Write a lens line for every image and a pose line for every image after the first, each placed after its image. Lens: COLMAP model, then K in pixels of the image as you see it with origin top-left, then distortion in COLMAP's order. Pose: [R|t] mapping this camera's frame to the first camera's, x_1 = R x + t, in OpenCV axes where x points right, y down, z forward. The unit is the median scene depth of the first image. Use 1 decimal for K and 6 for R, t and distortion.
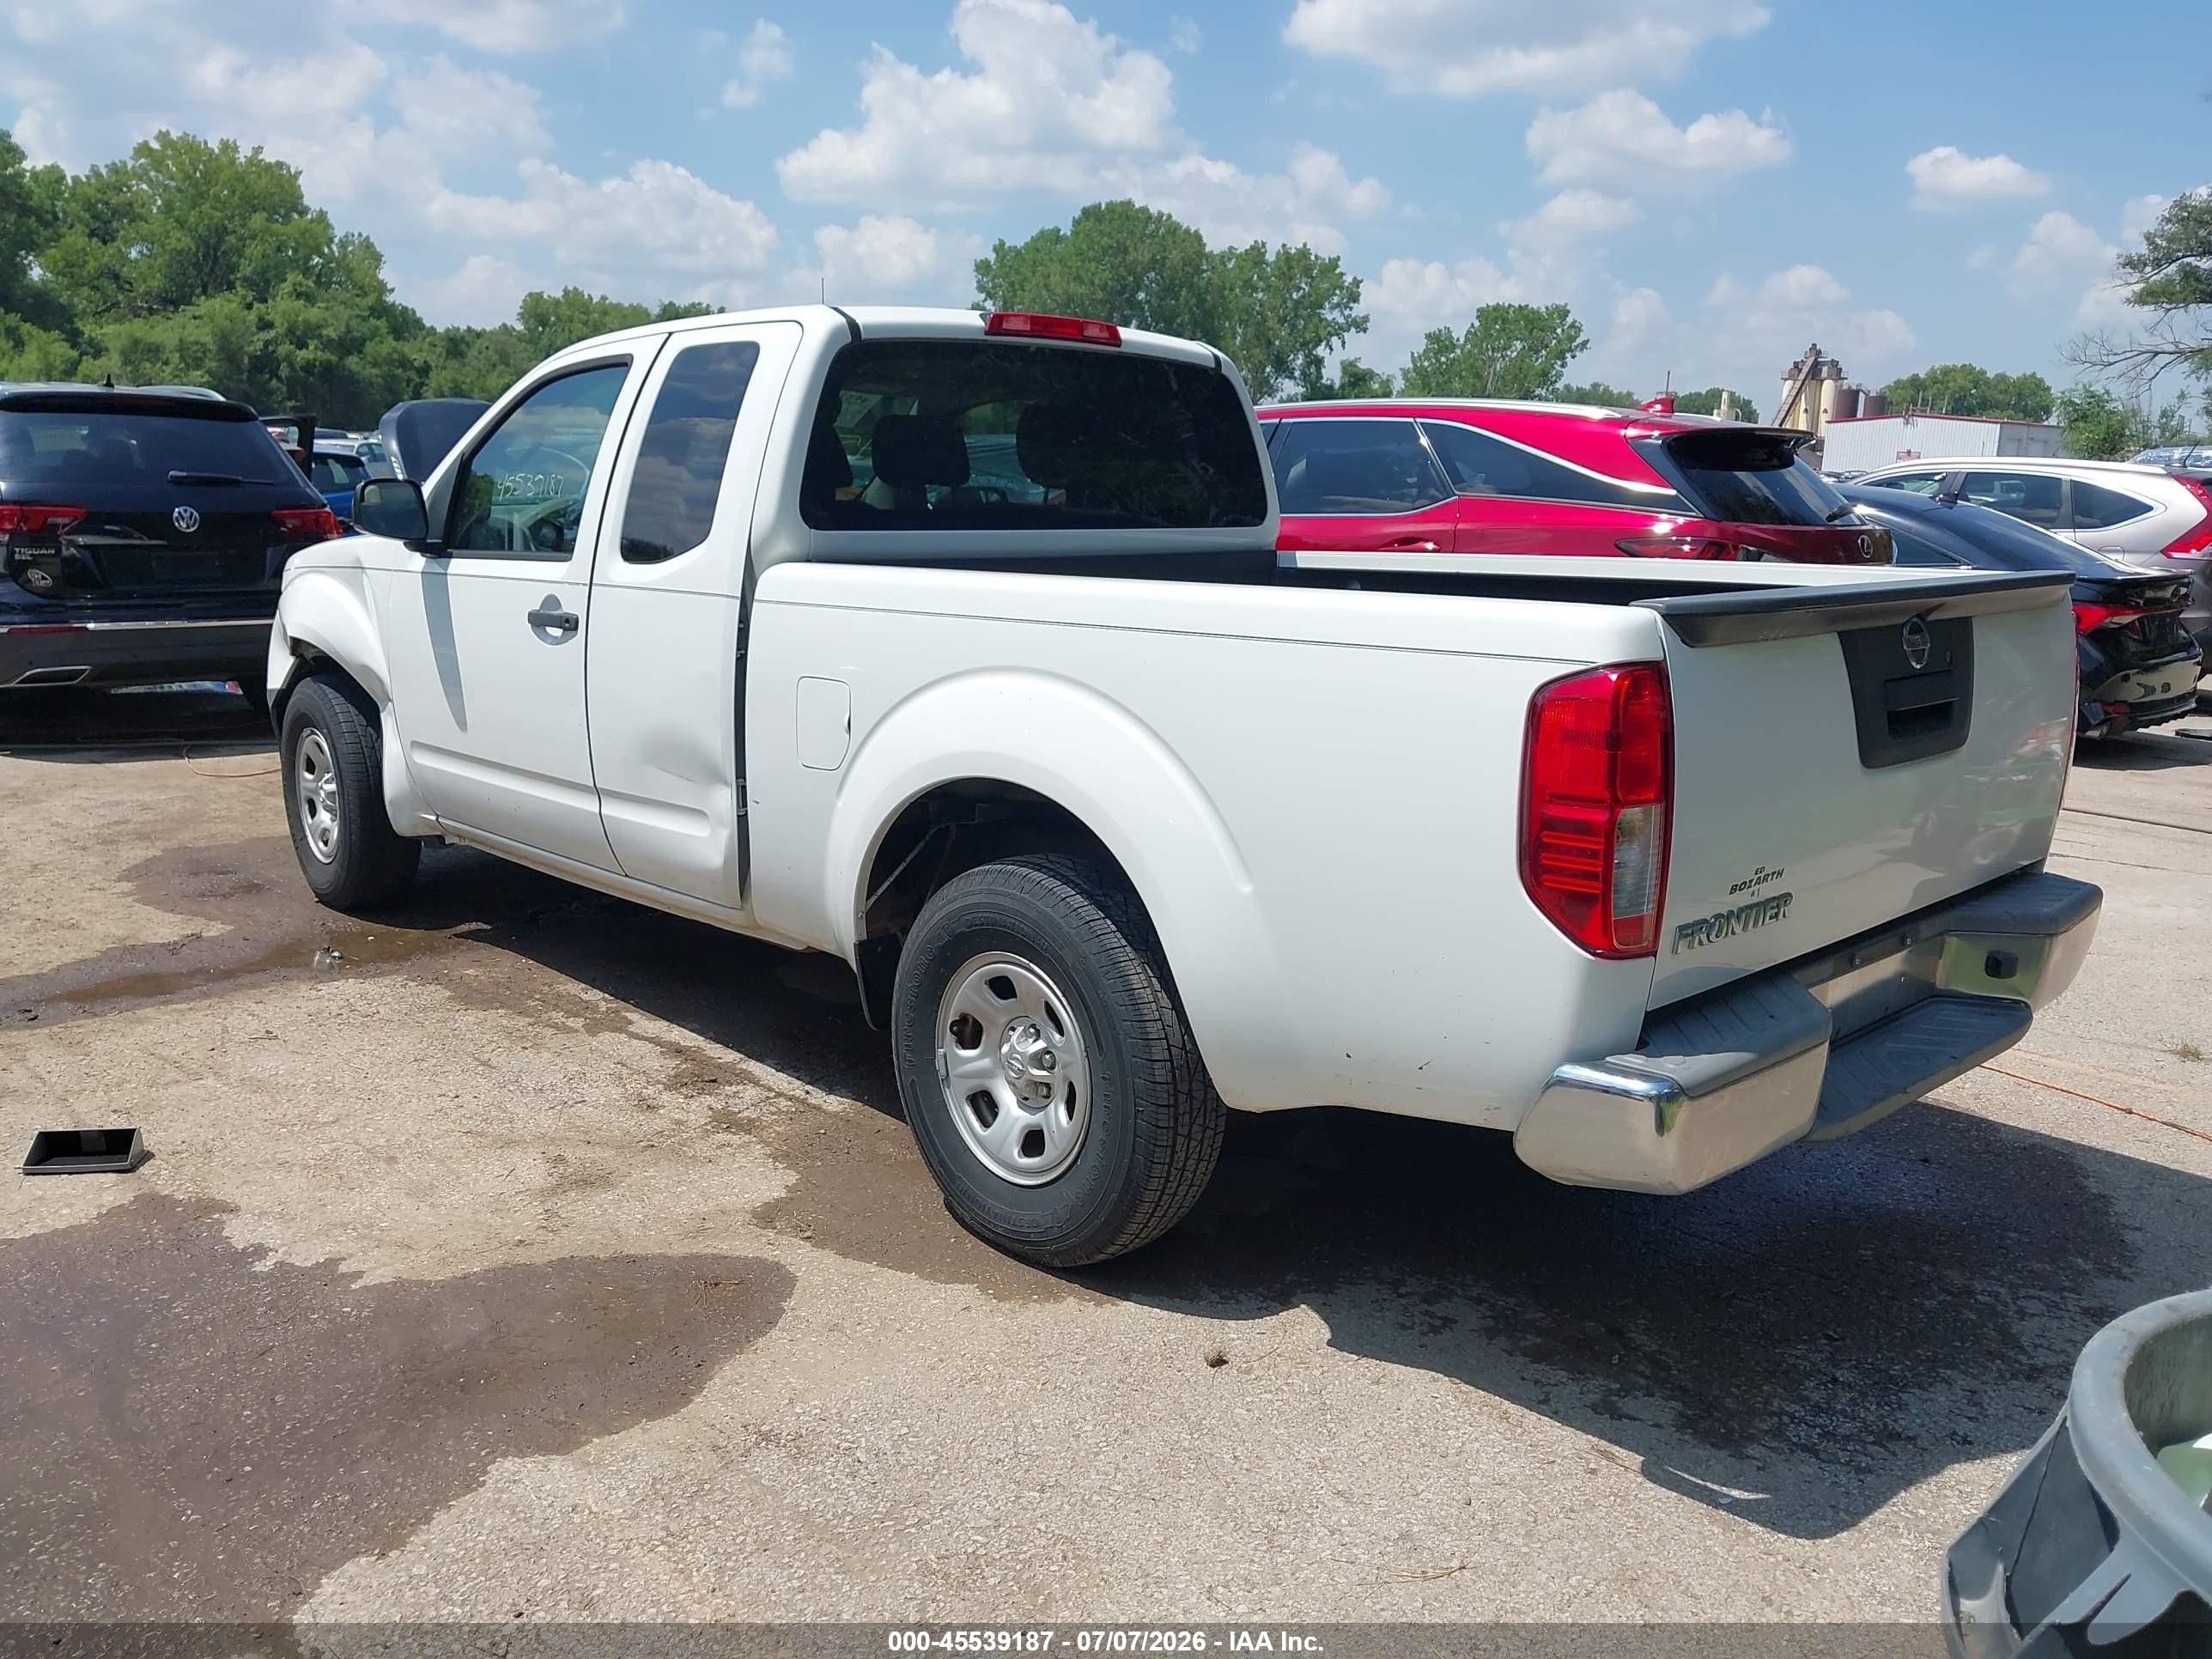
lens RADIAL K [[1728.2, 0, 1106.0], [0, 1728.2, 829.5], [0, 0, 1]] dist [0.032669, -0.052667]
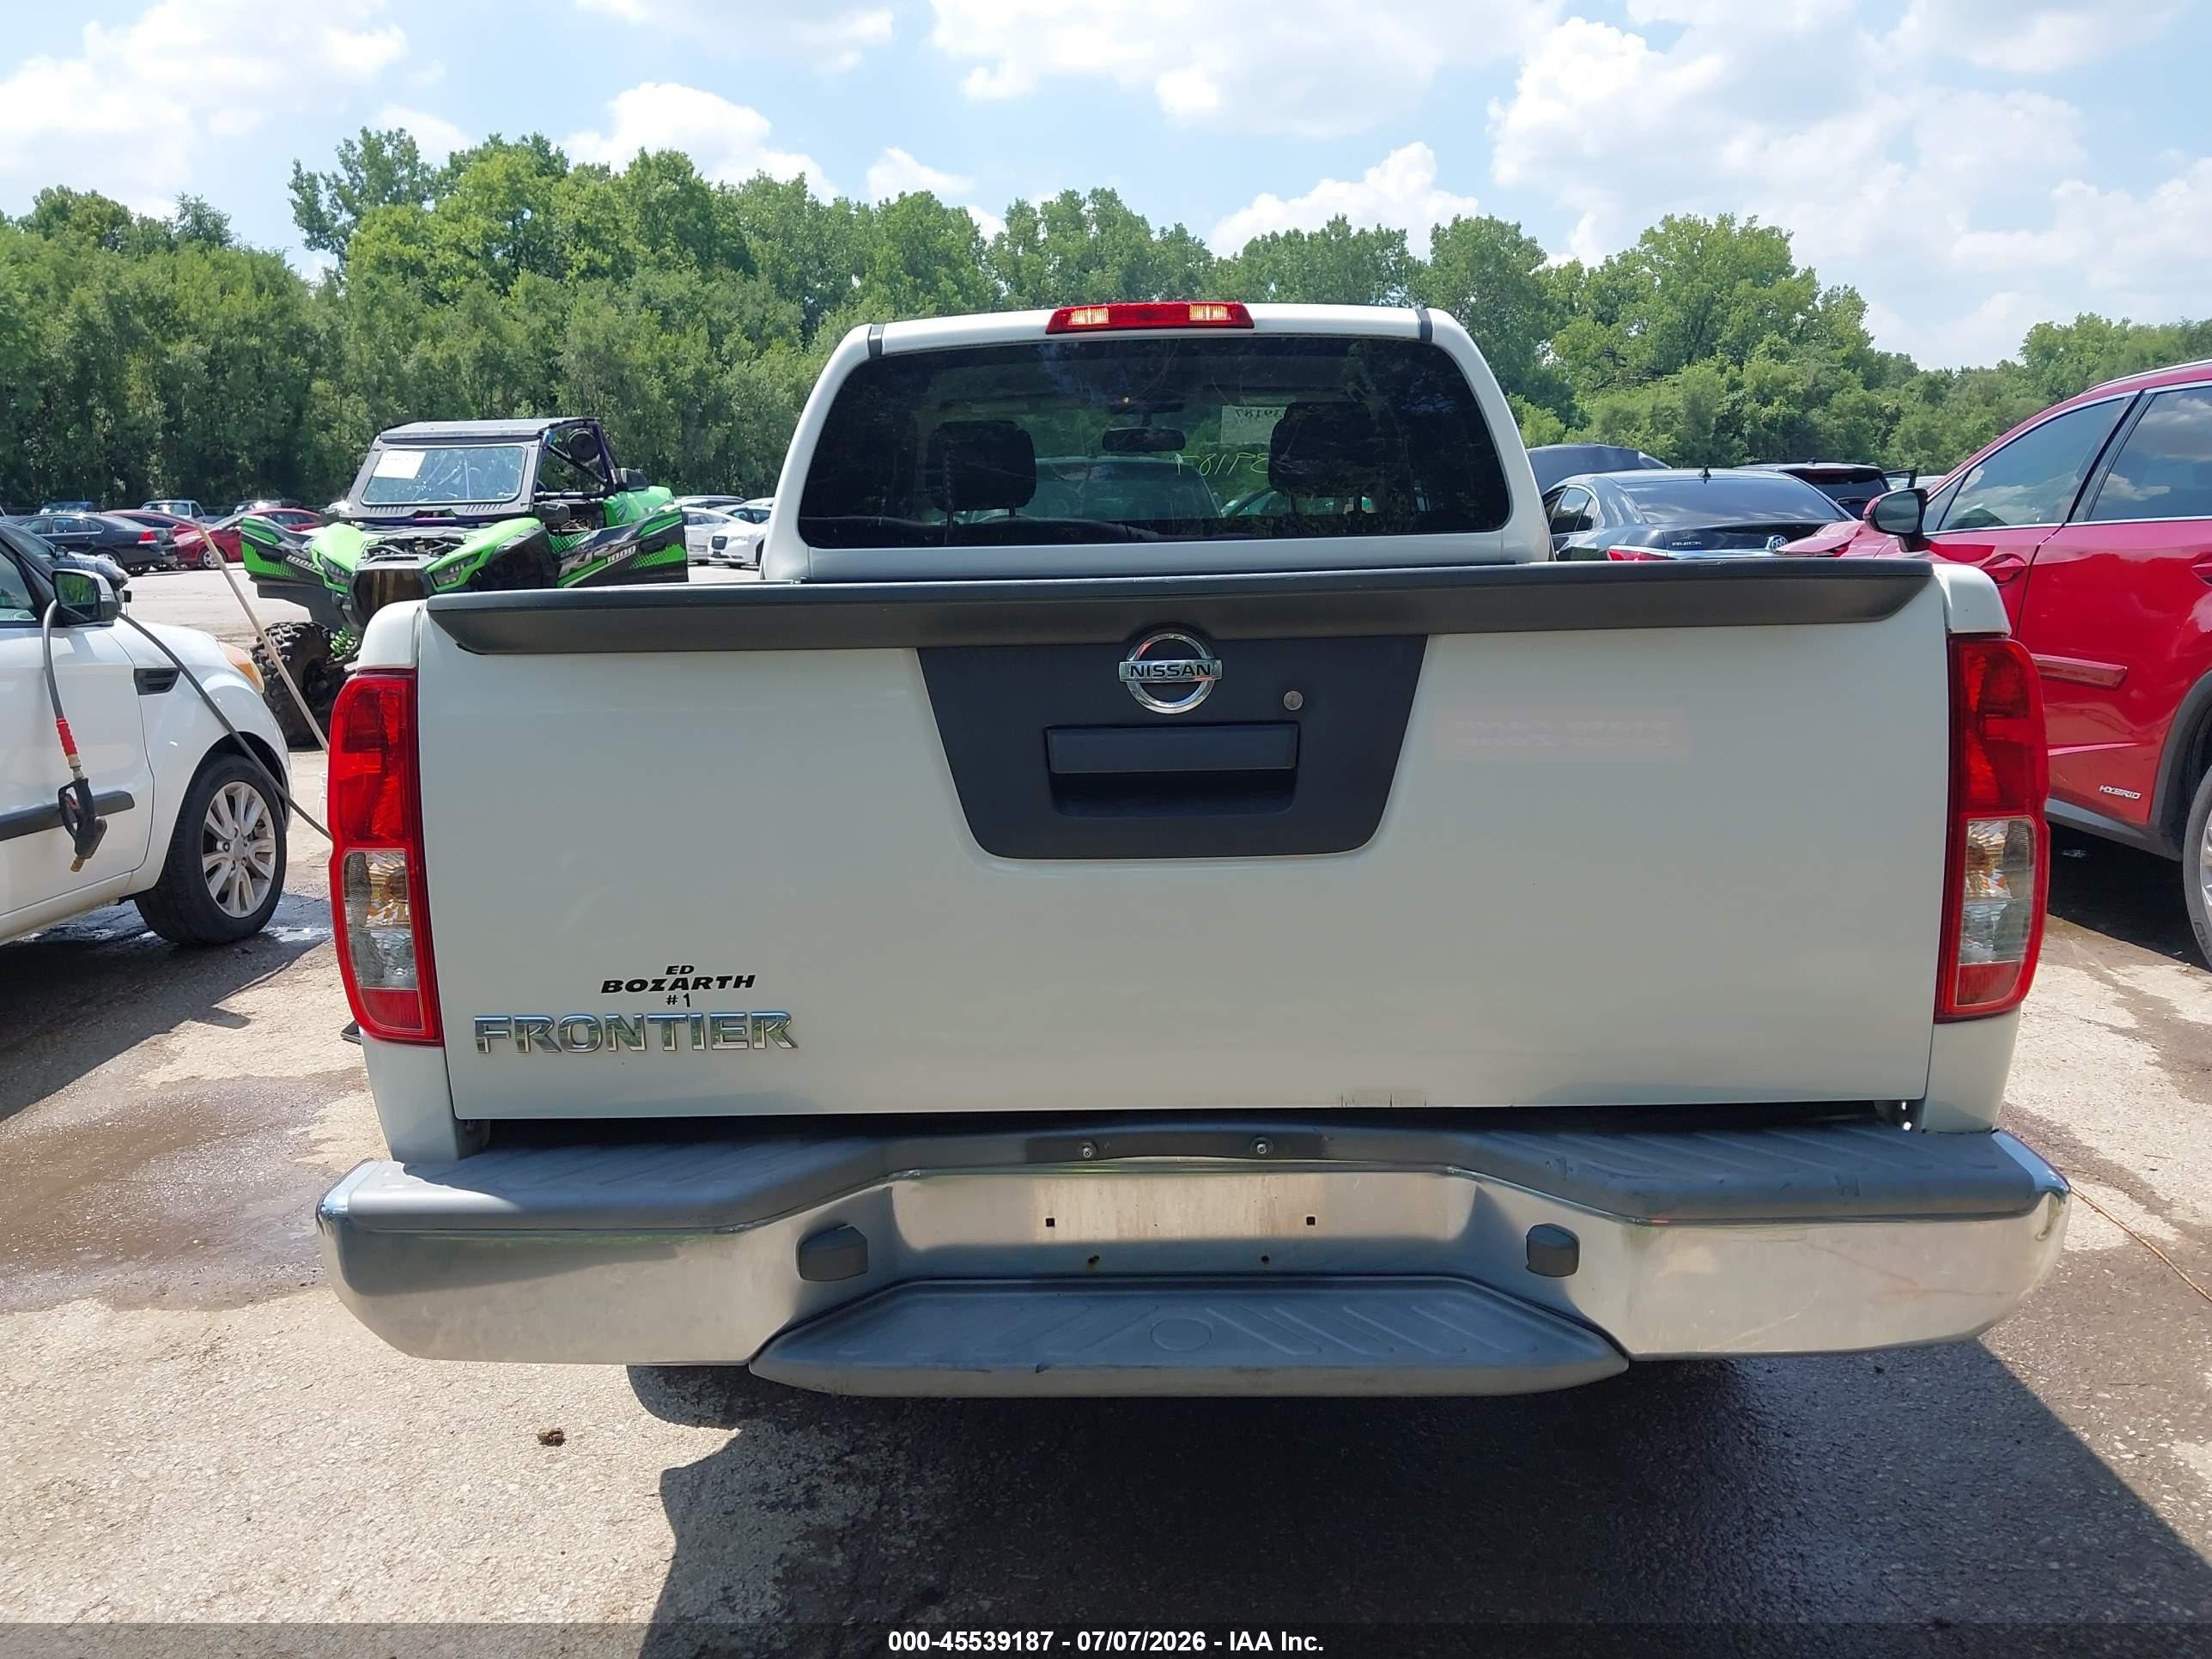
lens RADIAL K [[1737.1, 0, 1091.9], [0, 1737.1, 825.1], [0, 0, 1]] dist [0.005889, -0.002815]
pose [[0.700342, 0.086953, -0.708492, 0.634517], [-0.108807, 0.993958, 0.014432, -0.041159], [0.705466, 0.066982, 0.705571, 0.385427]]
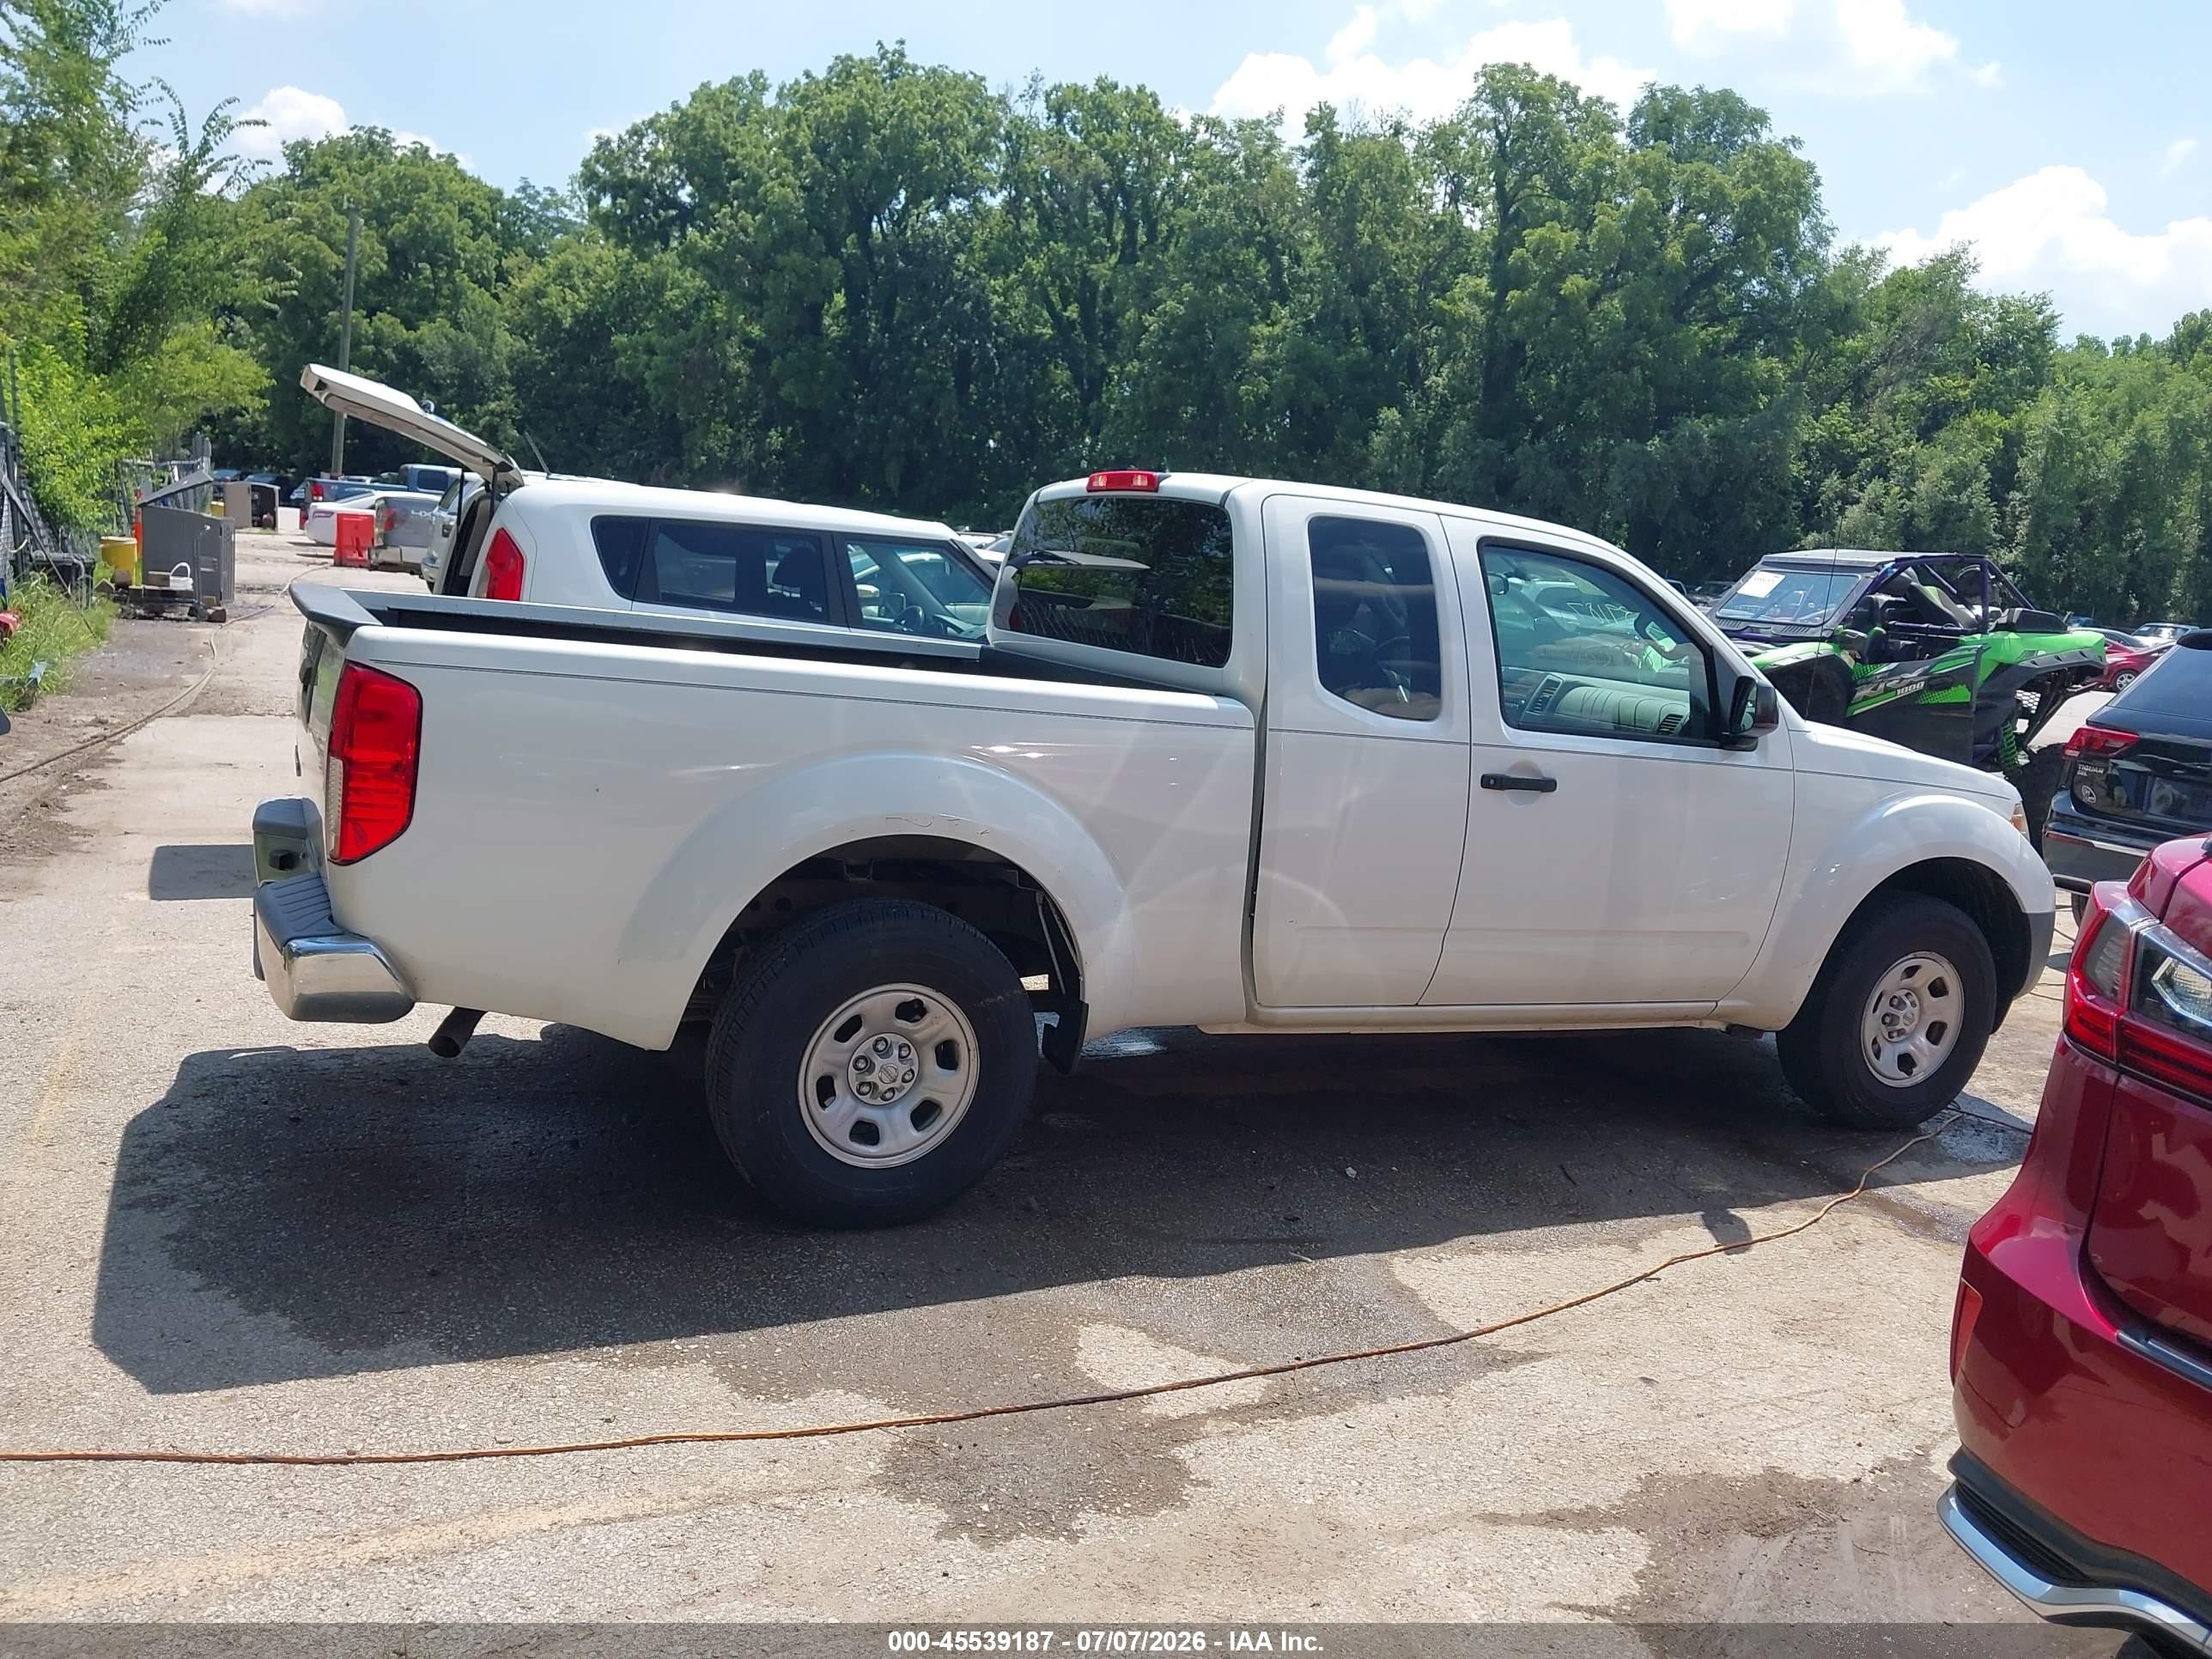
lens RADIAL K [[1737.1, 0, 1091.9], [0, 1737.1, 825.1], [0, 0, 1]] dist [0.005889, -0.002815]
pose [[-0.289595, 0.094711, -0.952452, 1.186779], [-0.286512, 0.940886, 0.180676, -0.280761], [0.913261, 0.325212, -0.245340, 1.382599]]
